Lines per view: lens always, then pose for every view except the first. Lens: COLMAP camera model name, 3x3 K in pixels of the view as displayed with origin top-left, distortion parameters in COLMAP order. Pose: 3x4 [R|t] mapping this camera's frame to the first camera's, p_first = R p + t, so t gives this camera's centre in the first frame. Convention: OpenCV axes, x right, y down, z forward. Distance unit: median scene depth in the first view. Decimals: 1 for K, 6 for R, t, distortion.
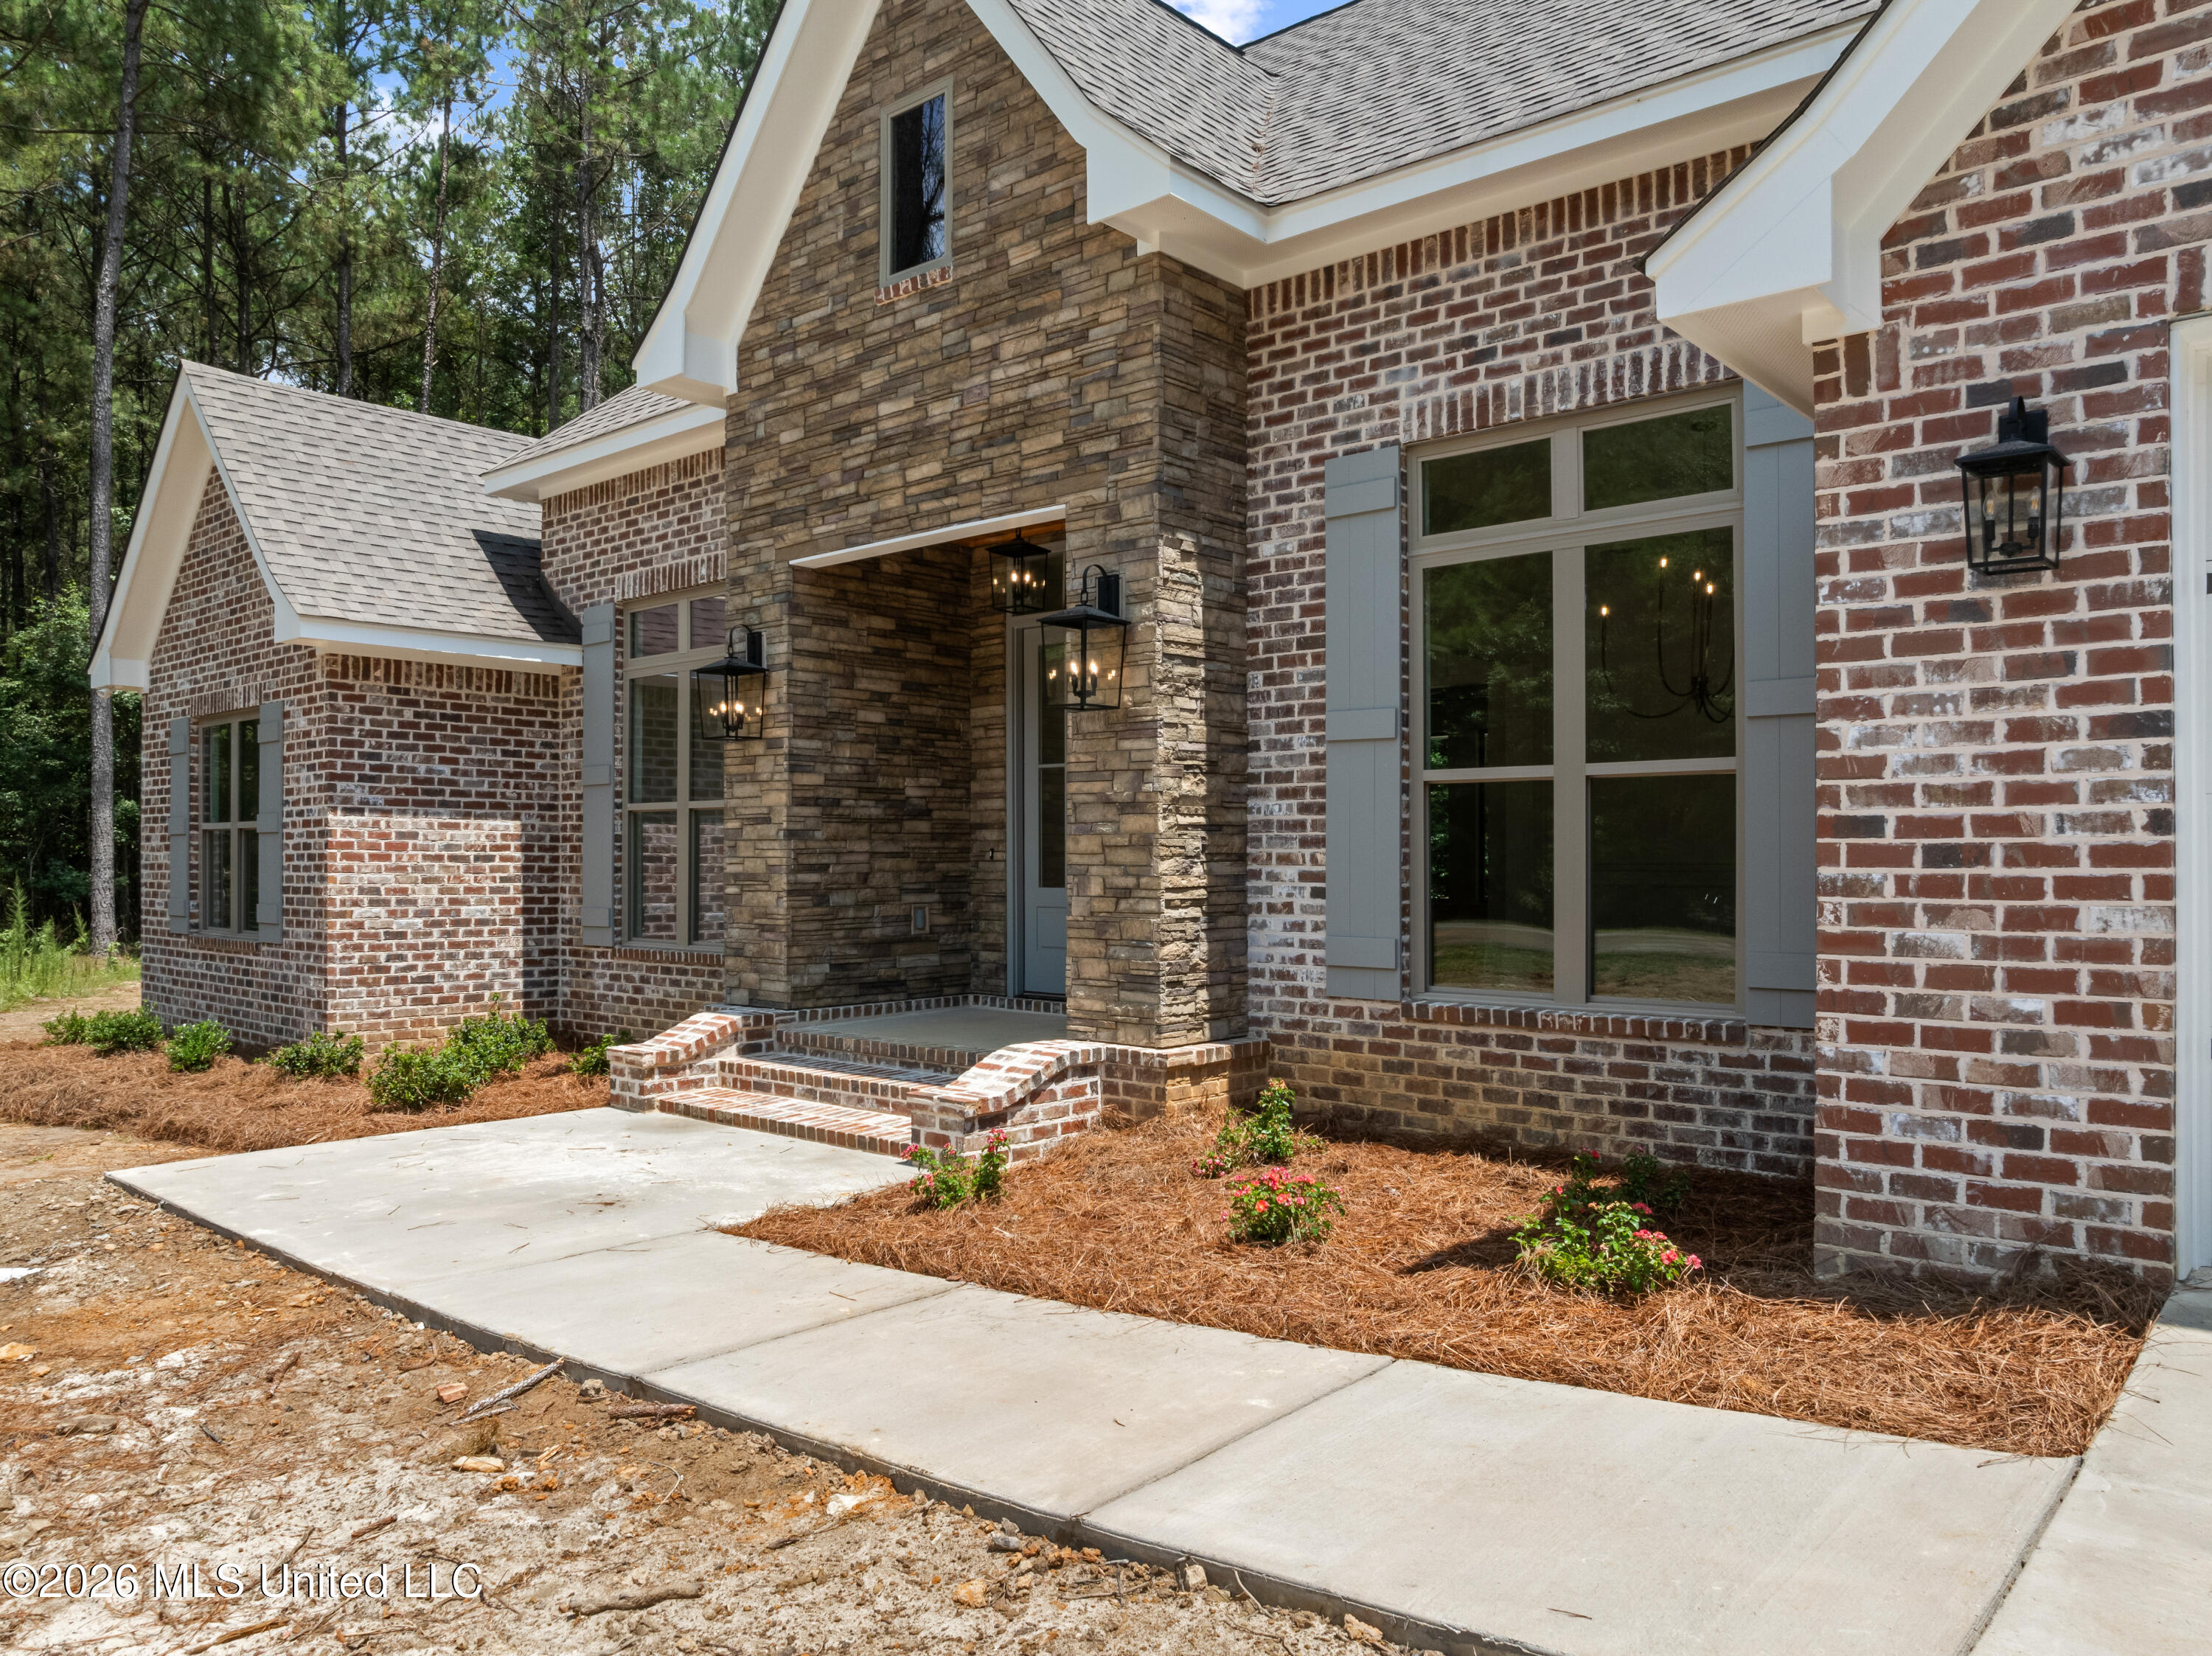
lens RADIAL K [[1571.2, 0, 1104.8], [0, 1571.2, 832.5], [0, 0, 1]] dist [-0.050995, 0.020768]
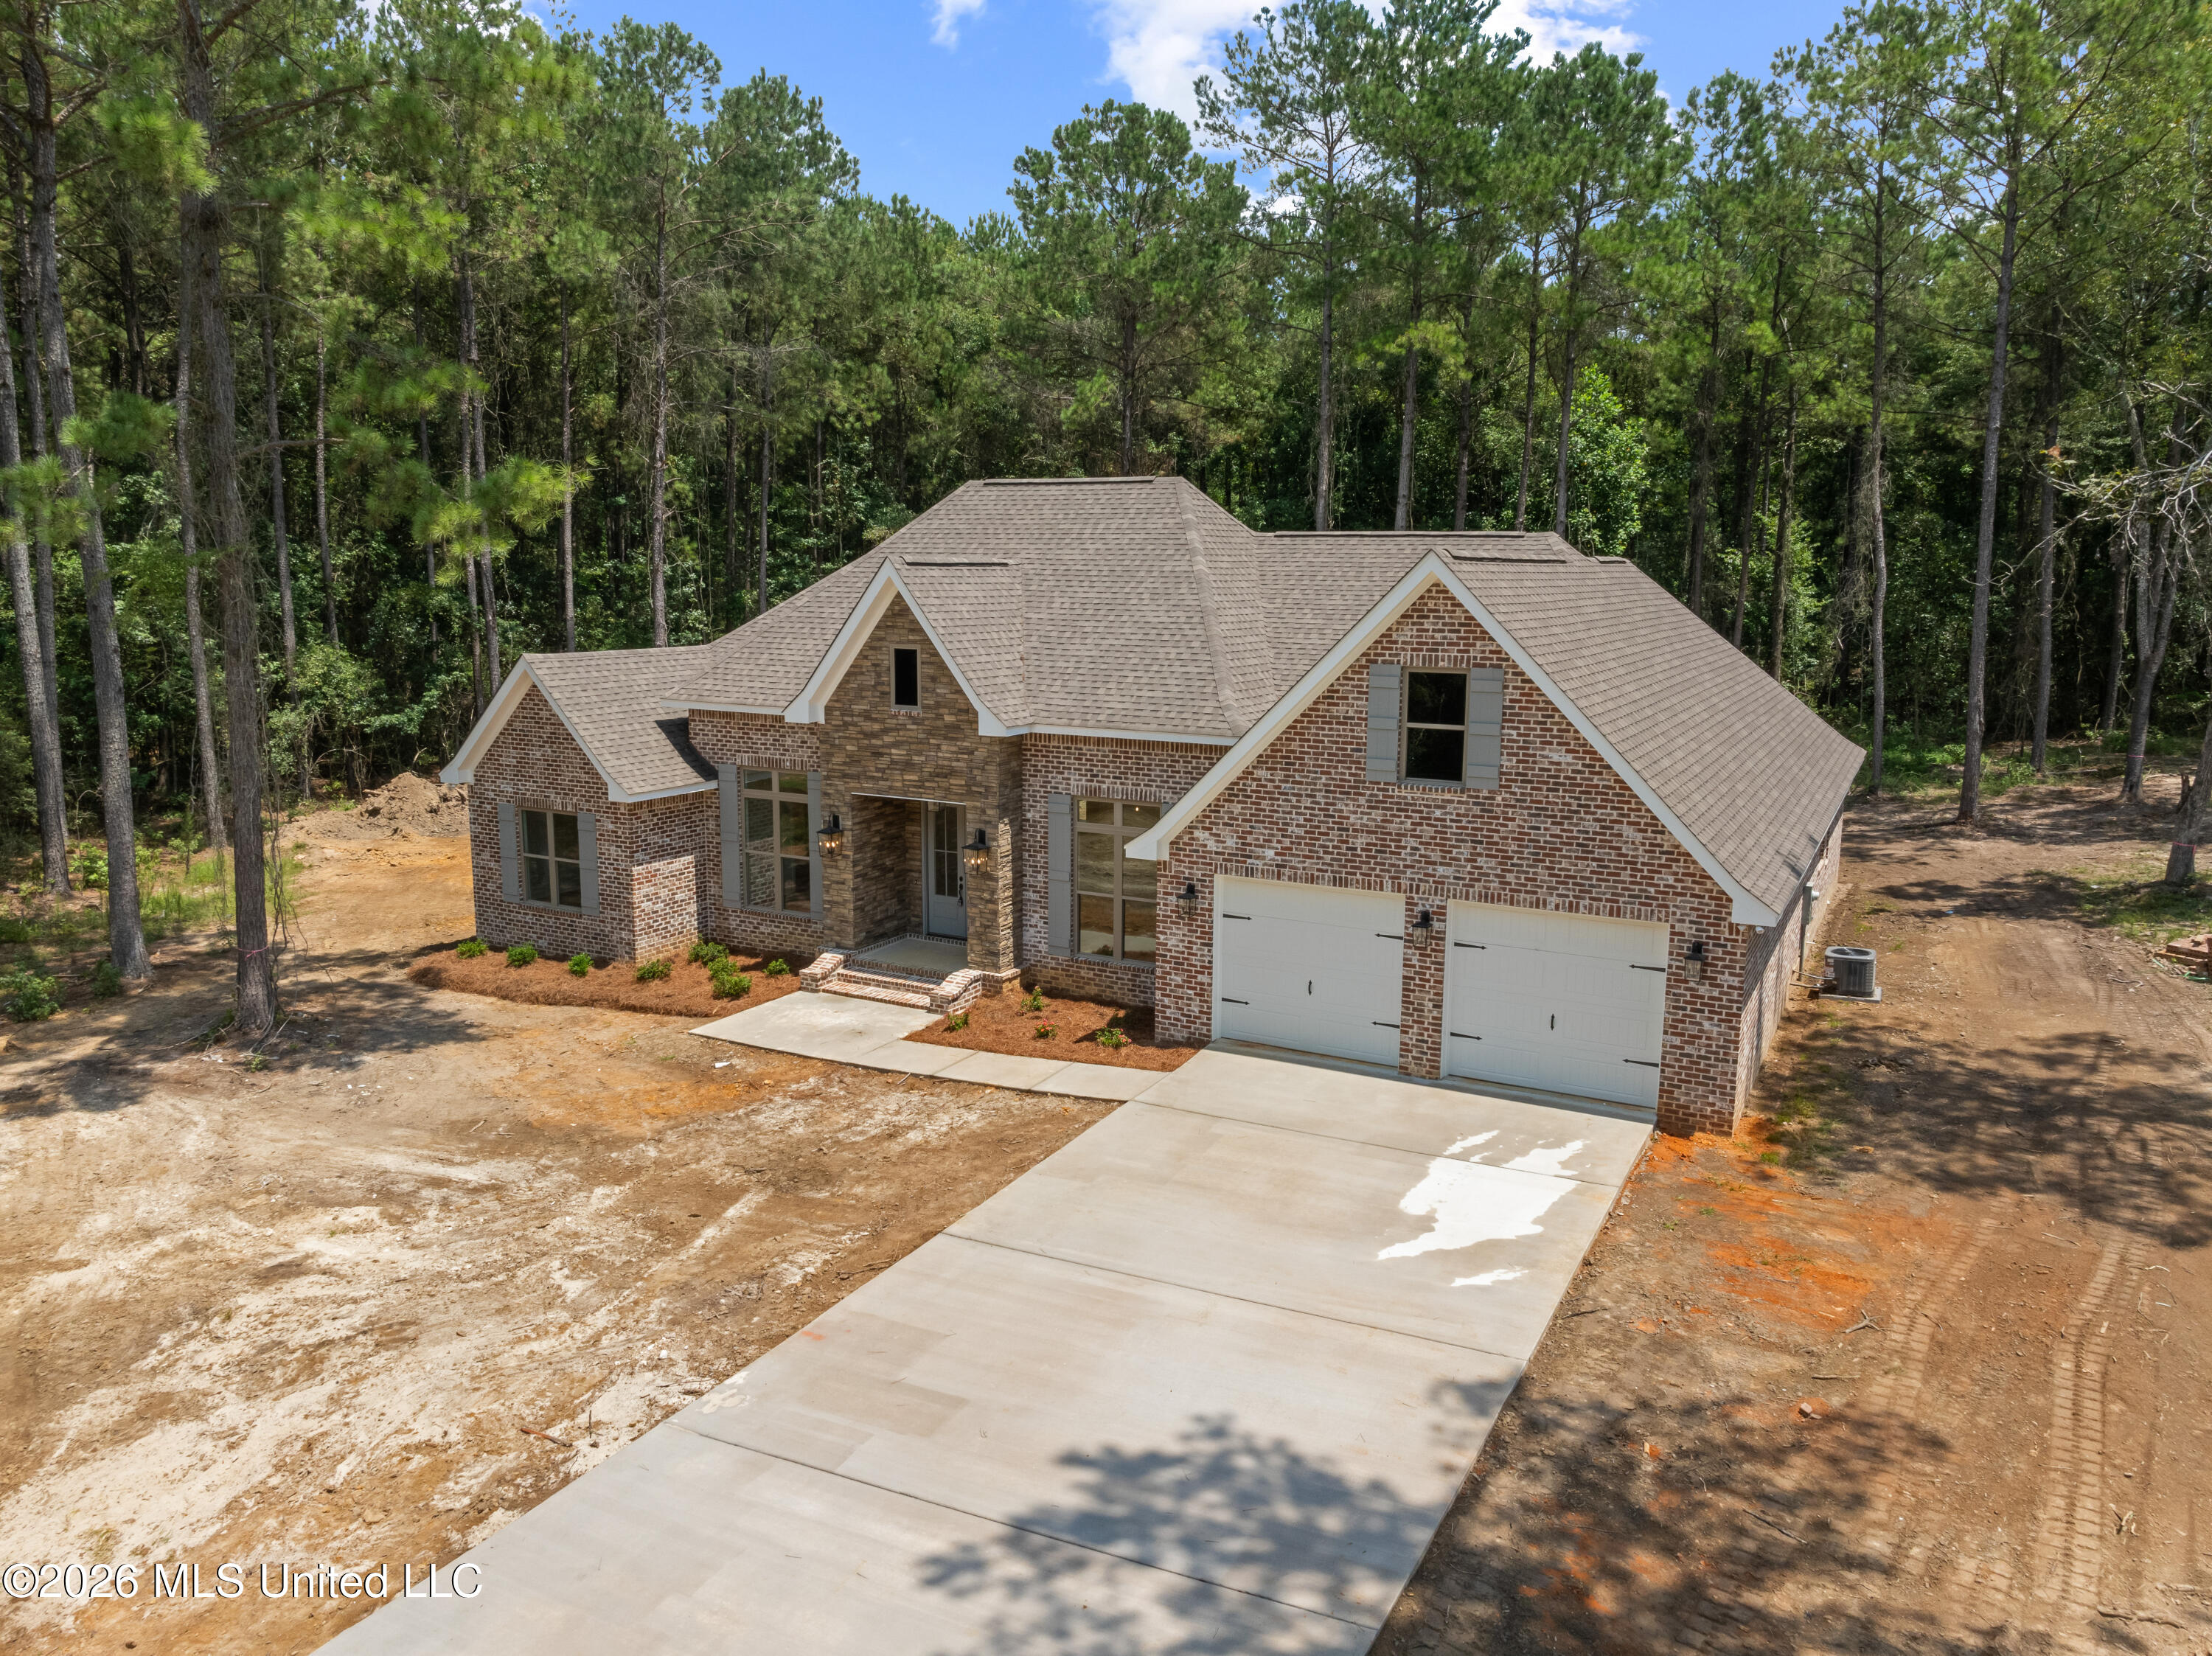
lens RADIAL K [[1571.2, 0, 1106.9], [0, 1571.2, 821.7], [0, 0, 1]] dist [-0.050995, 0.020768]
pose [[0.975240, -0.034486, 0.218443, -0.455918], [-0.006856, 0.982577, 0.185730, -0.790508], [-0.221042, -0.182629, 0.958012, -2.163397]]
